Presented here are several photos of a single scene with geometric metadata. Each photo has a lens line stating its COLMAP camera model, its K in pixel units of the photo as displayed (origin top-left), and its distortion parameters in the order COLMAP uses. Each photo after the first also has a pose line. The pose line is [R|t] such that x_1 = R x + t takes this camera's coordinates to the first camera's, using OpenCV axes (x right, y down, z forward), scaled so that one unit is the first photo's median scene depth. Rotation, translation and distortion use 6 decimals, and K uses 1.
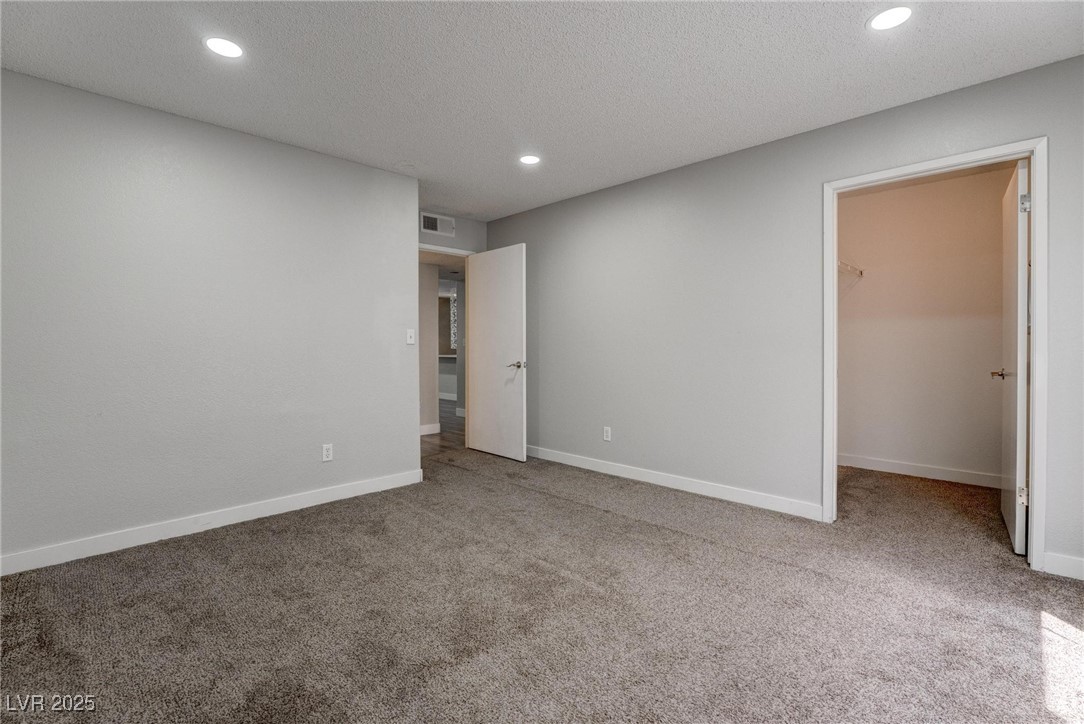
lens RADIAL K [[494.1, 0, 540.7], [0, 494.1, 353.5], [0, 0, 1]] dist [-0.020433, 0.006870]
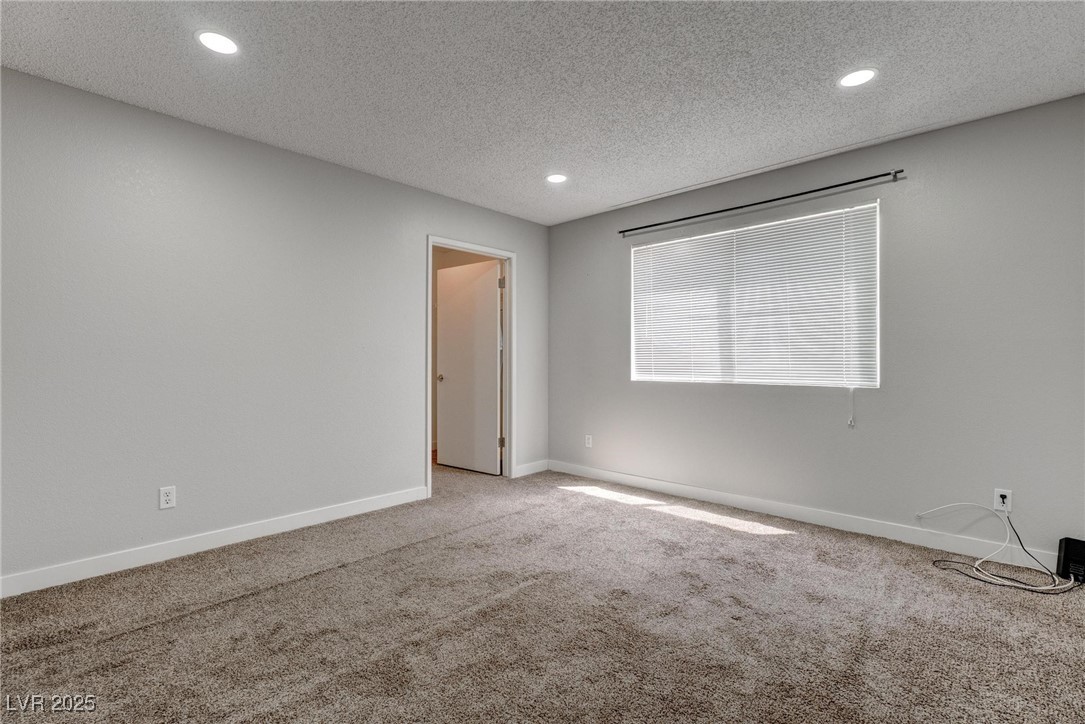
lens RADIAL K [[494.5, 0, 539.6], [0, 494.5, 361.8], [0, 0, 1]] dist [-0.020433, 0.006870]
pose [[-0.034664, -0.001881, 0.999397, -0.759561], [0.013540, 0.999906, 0.002351, -0.012130], [-0.999307, 0.013613, -0.034635, 0.786689]]
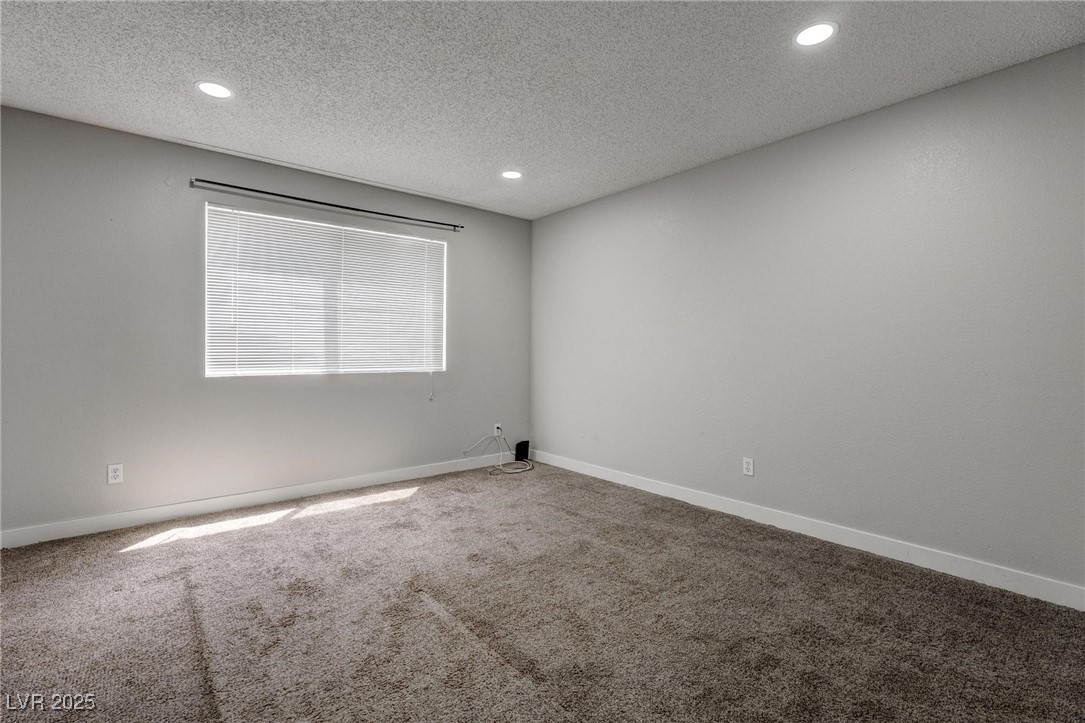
lens RADIAL K [[494.5, 0, 540.9], [0, 494.5, 362.0], [0, 0, 1]] dist [-0.020433, 0.006870]
pose [[-0.996519, -0.005315, 0.083202, -0.158407], [-0.002352, 0.999361, 0.035669, -0.026221], [-0.083338, 0.035349, -0.995894, 1.522115]]
